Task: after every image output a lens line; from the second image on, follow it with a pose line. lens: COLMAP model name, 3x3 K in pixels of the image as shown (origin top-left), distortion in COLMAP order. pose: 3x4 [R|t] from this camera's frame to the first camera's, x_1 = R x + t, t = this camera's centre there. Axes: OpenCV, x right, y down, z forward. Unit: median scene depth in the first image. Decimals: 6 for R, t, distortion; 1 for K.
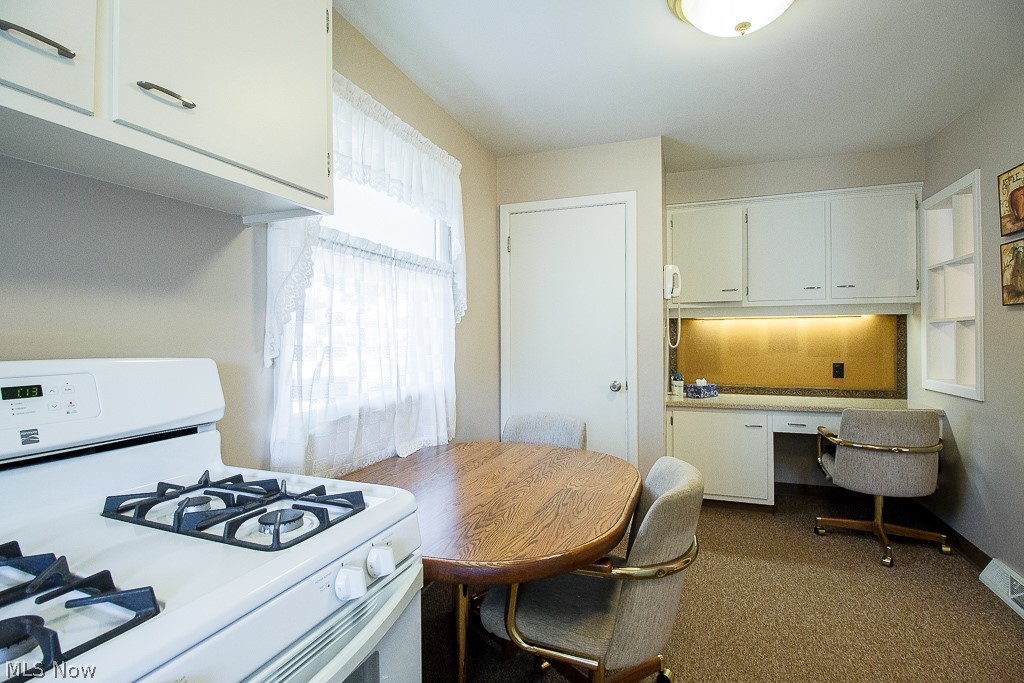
lens RADIAL K [[477.4, 0, 518.1], [0, 477.4, 335.9], [0, 0, 1]] dist [0.005451, 0.000072]
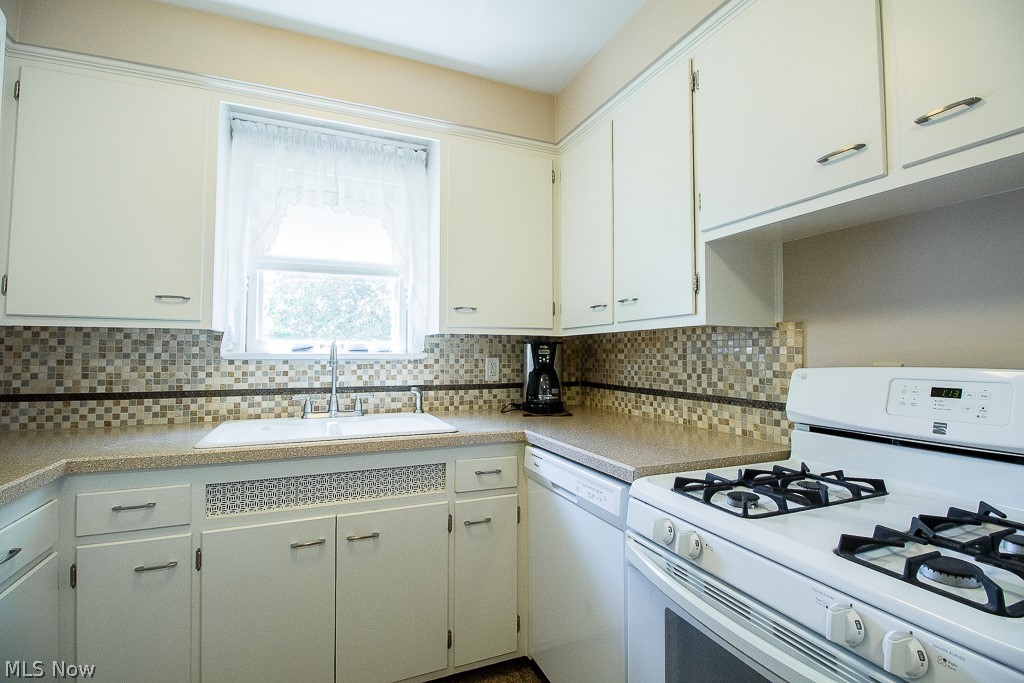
lens RADIAL K [[477.4, 0, 514.1], [0, 477.4, 342.2], [0, 0, 1]] dist [0.005451, 0.000072]
pose [[-0.727473, -0.012279, -0.686027, 0.354116], [0.003681, 0.999756, -0.021798, 0.005335], [0.686127, -0.018382, -0.727250, 0.636524]]
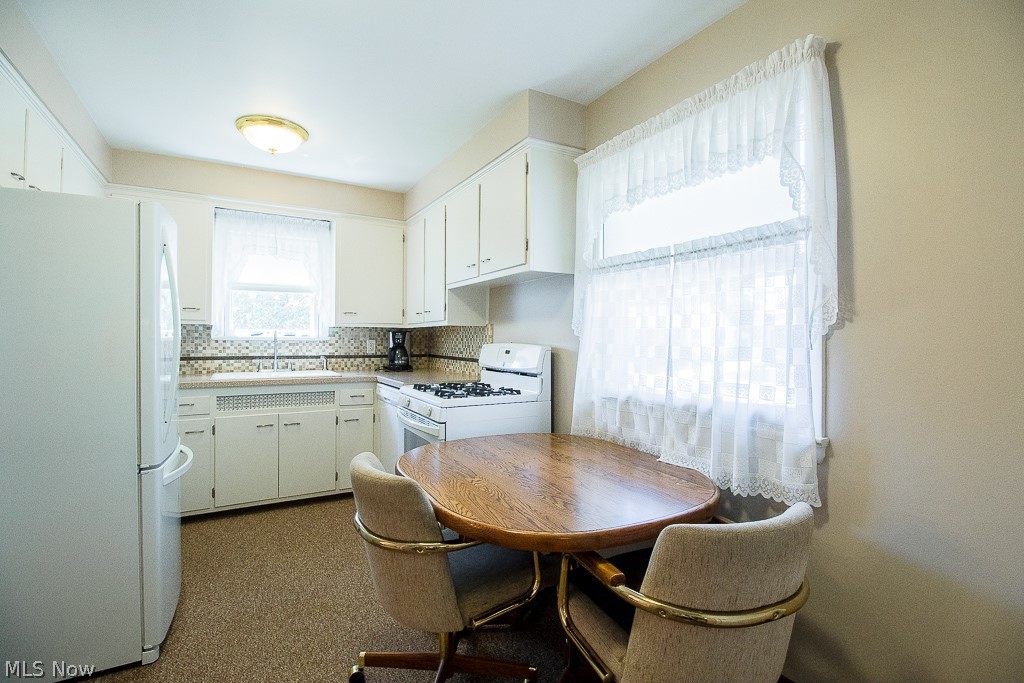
lens RADIAL K [[477.4, 0, 514.4], [0, 477.4, 340.1], [0, 0, 1]] dist [0.005451, 0.000072]
pose [[-0.637248, 0.005072, -0.770642, 0.911080], [-0.000881, 0.999973, 0.007309, 0.002676], [0.770658, 0.005336, -0.637226, 1.823775]]
